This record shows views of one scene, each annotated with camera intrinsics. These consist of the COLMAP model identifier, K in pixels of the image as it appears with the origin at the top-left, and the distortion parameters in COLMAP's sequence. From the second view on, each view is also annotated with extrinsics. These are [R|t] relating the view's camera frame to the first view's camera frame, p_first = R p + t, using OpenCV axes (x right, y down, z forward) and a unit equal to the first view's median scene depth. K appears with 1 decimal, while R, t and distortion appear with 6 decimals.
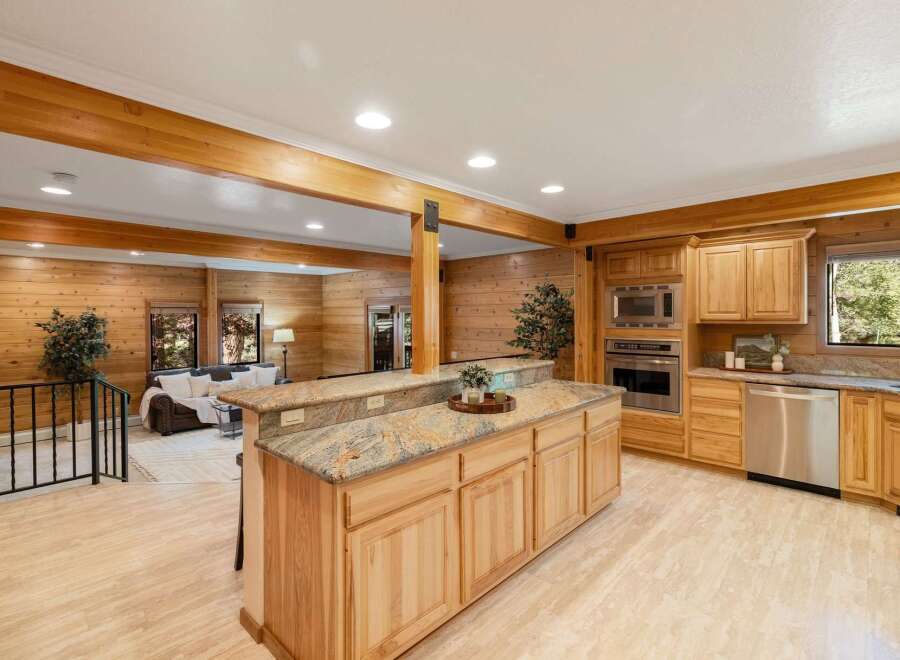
lens RADIAL K [[440.7, 0, 454.5], [0, 440.7, 319.9], [0, 0, 1]] dist [0.001075, 0.001089]
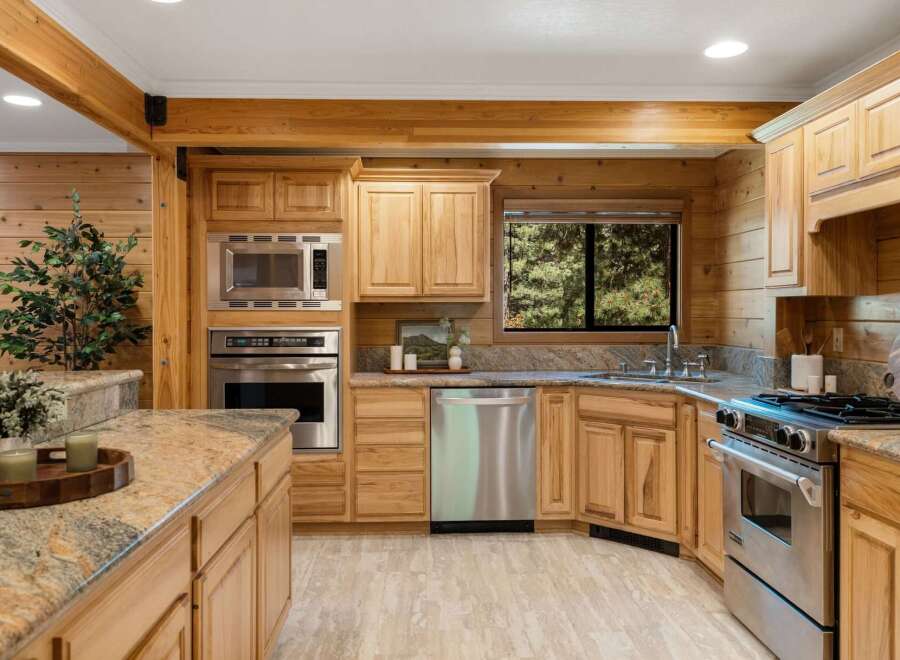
lens RADIAL K [[700.3, 0, 441.2], [0, 700.3, 320.3], [0, 0, 1]] dist [0.009055, -0.005343]
pose [[0.701673, -0.000164, 0.712499, -0.076412], [0.005444, 0.999972, -0.005131, 0.042499], [-0.712478, 0.007479, 0.701655, 0.234611]]
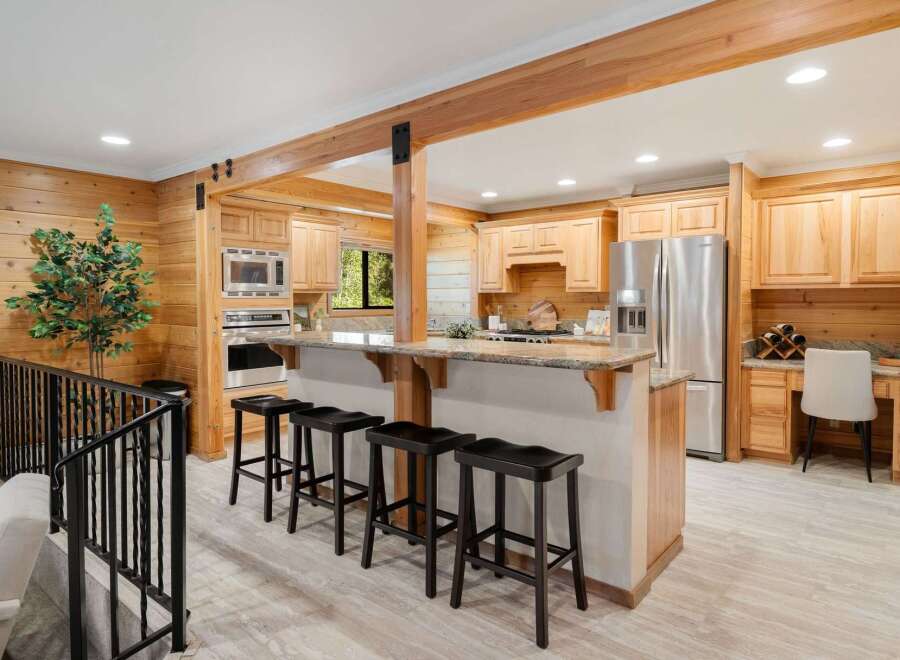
lens RADIAL K [[553.7, 0, 448.8], [0, 553.7, 318.4], [0, 0, 1]] dist [0.000690, -0.000744]
pose [[-0.067360, -0.027342, 0.997354, -0.801554], [0.016048, 0.999465, 0.028483, 0.039686], [-0.997600, 0.017924, -0.066885, 0.745919]]
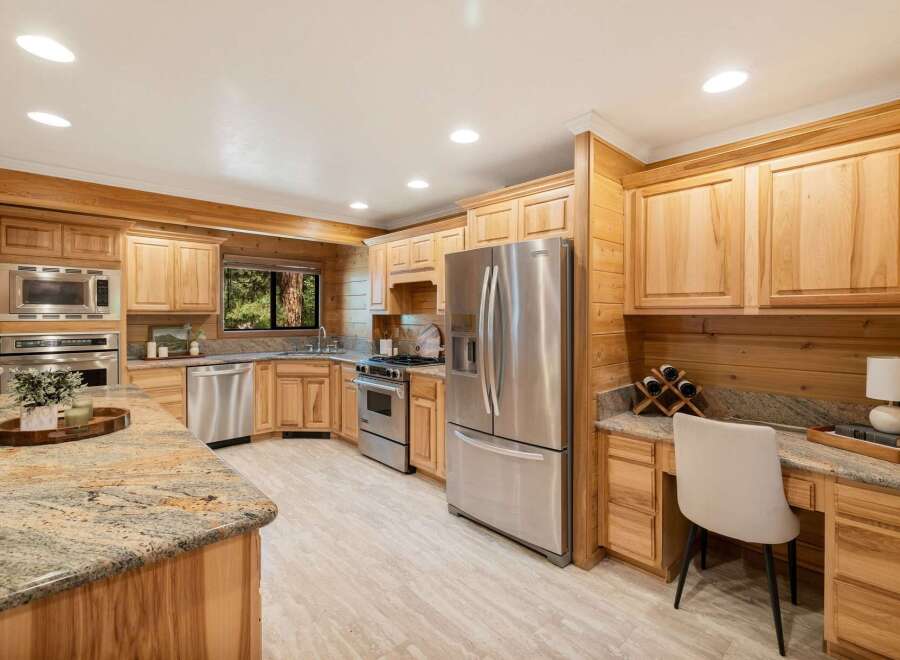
lens RADIAL K [[430.7, 0, 446.5], [0, 430.7, 320.0], [0, 0, 1]] dist [-0.003527, -0.000224]
pose [[0.062404, -0.004838, 0.998039, -0.353417], [0.009839, 0.999943, 0.004232, 0.024580], [-0.998002, 0.009556, 0.062448, 0.268198]]
